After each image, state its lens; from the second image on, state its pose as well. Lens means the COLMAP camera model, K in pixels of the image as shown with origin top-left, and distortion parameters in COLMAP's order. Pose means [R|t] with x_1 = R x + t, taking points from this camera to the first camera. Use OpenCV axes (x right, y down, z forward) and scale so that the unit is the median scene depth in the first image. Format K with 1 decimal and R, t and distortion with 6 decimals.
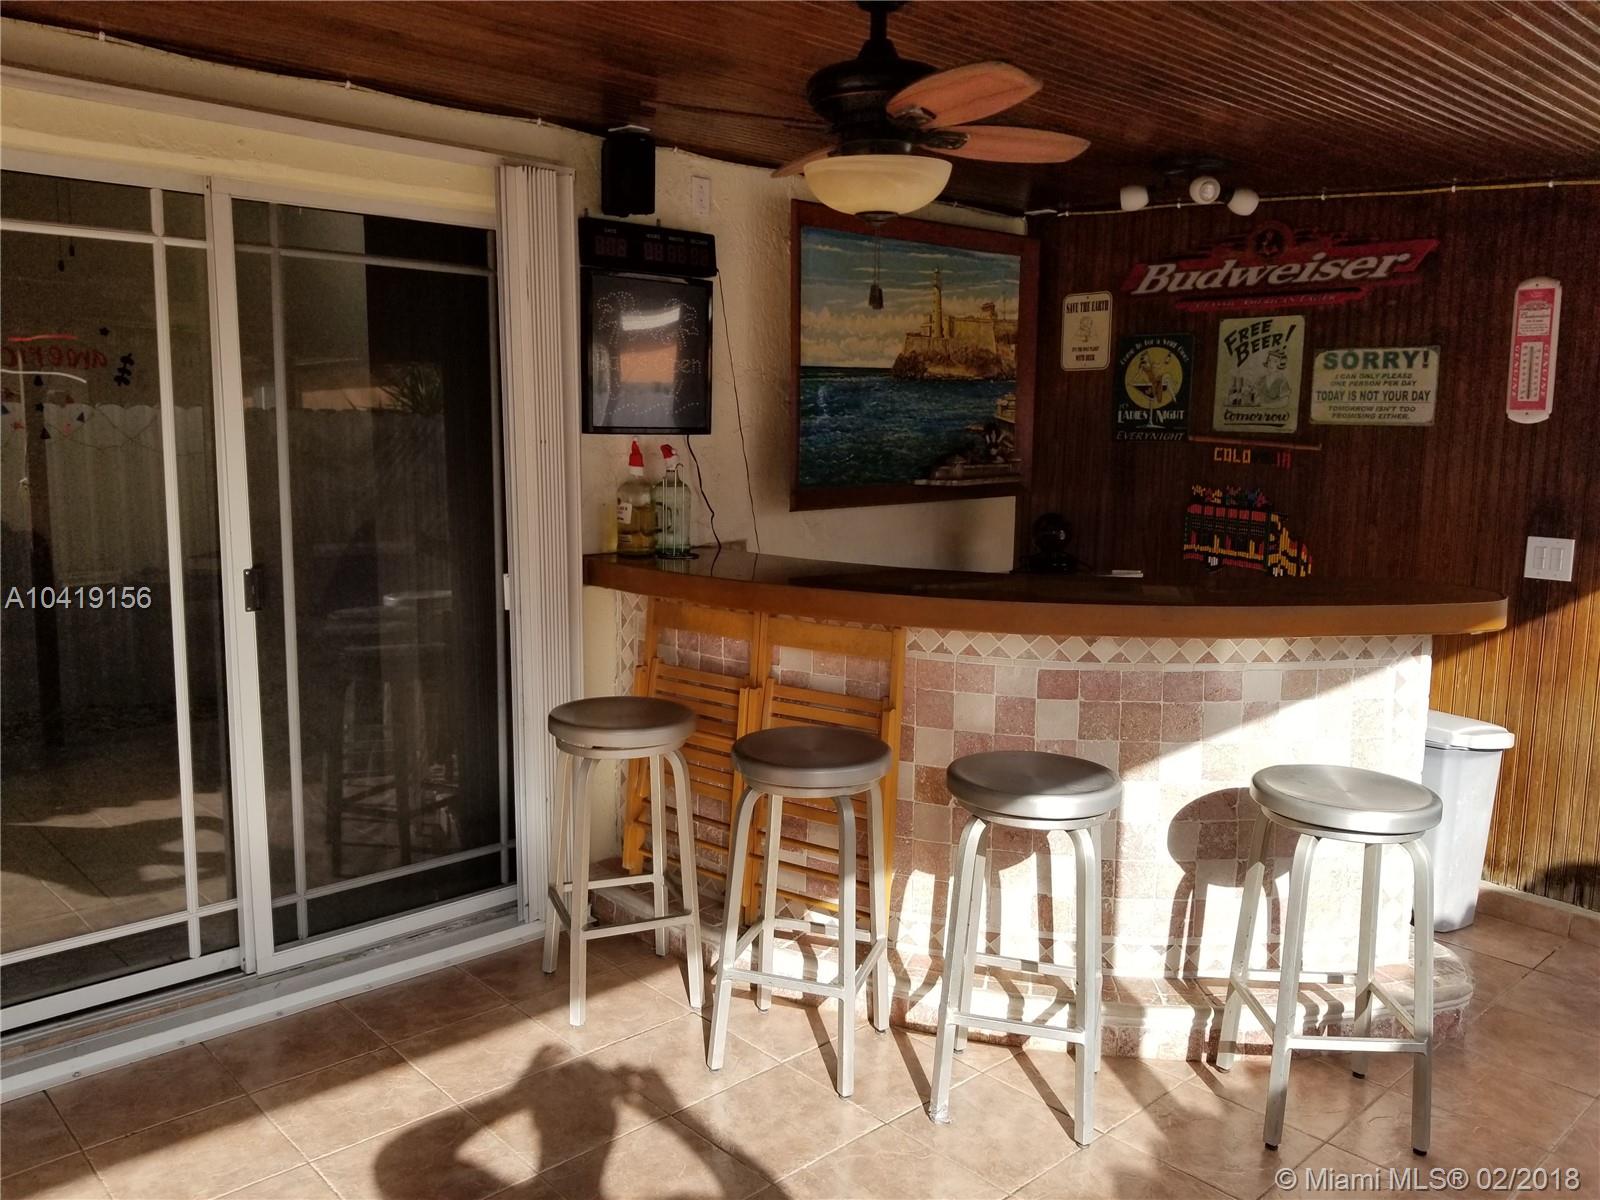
lens RADIAL K [[1247.3, 0, 796.8], [0, 1247.3, 591.4], [0, 0, 1]] dist [0.081213, -0.140250]
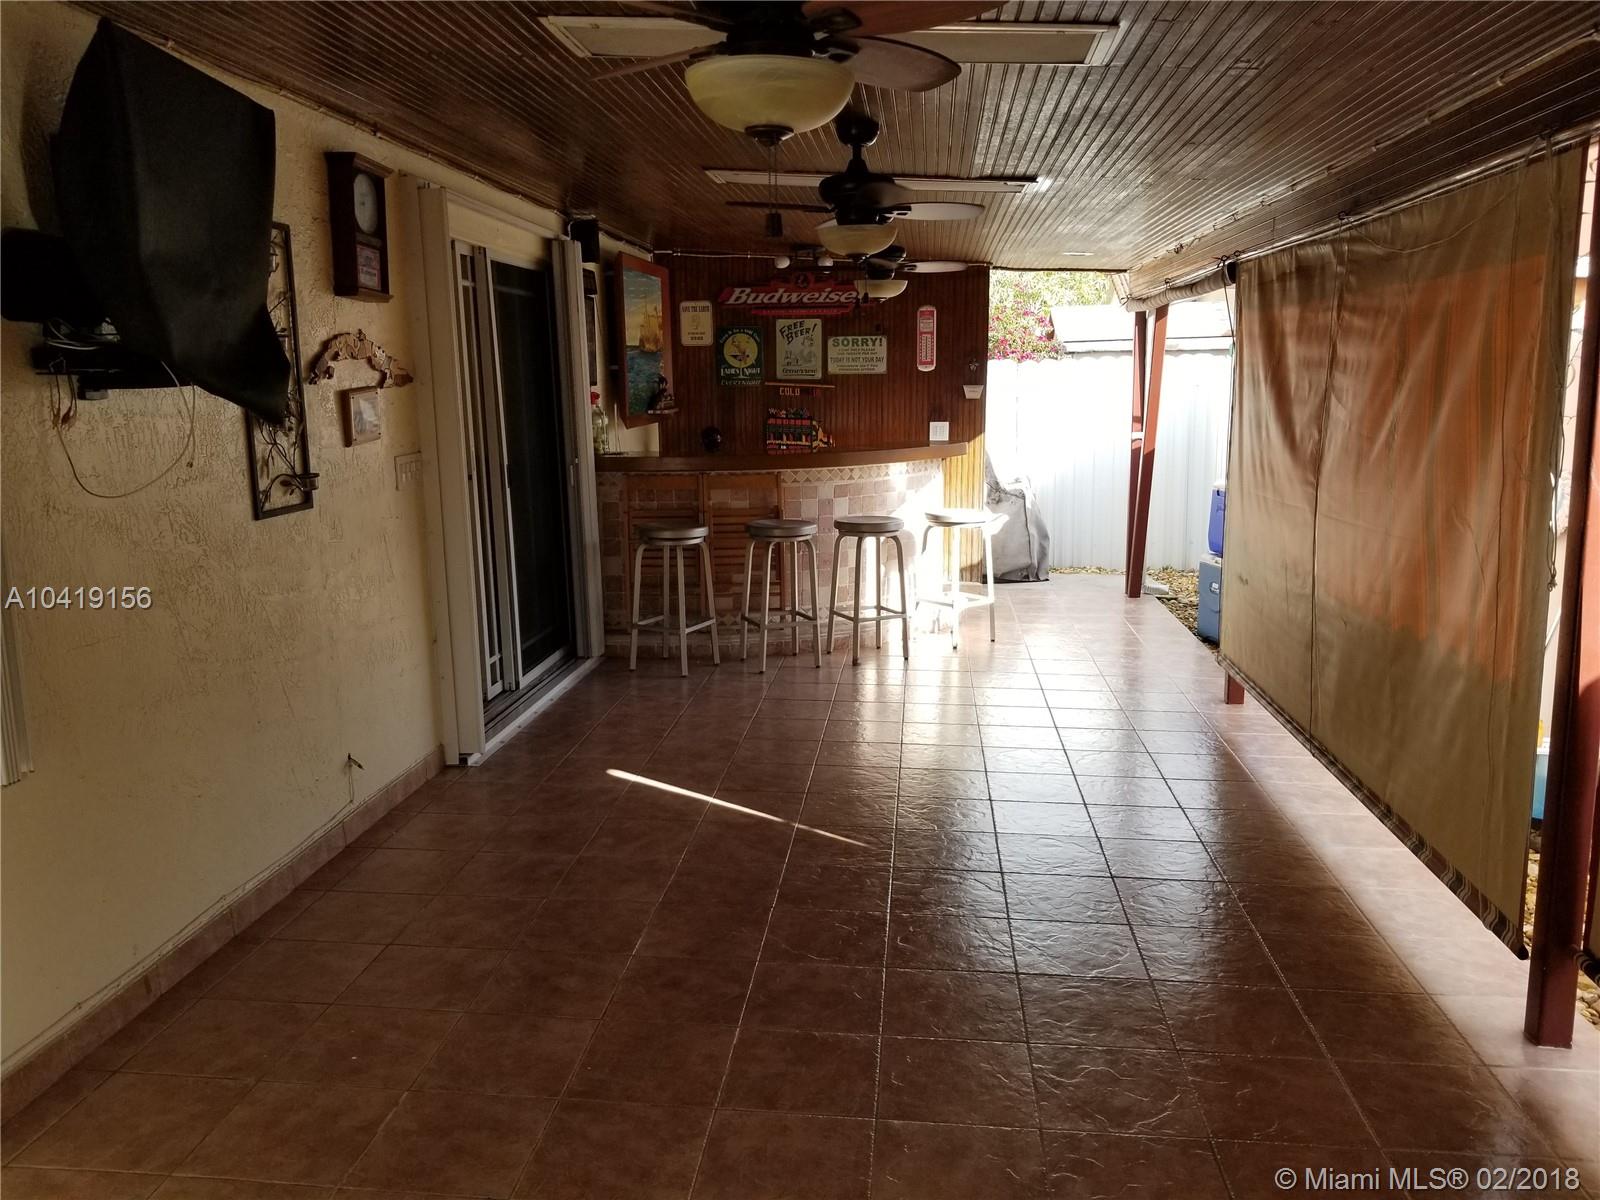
lens RADIAL K [[1247.3, 0, 799.1], [0, 1247.3, 603.3], [0, 0, 1]] dist [0.081213, -0.140250]
pose [[0.746933, -0.137749, 0.650473, -0.933332], [0.111583, 0.990399, 0.081605, 0.057757], [-0.655469, 0.011629, 0.755132, -0.445703]]
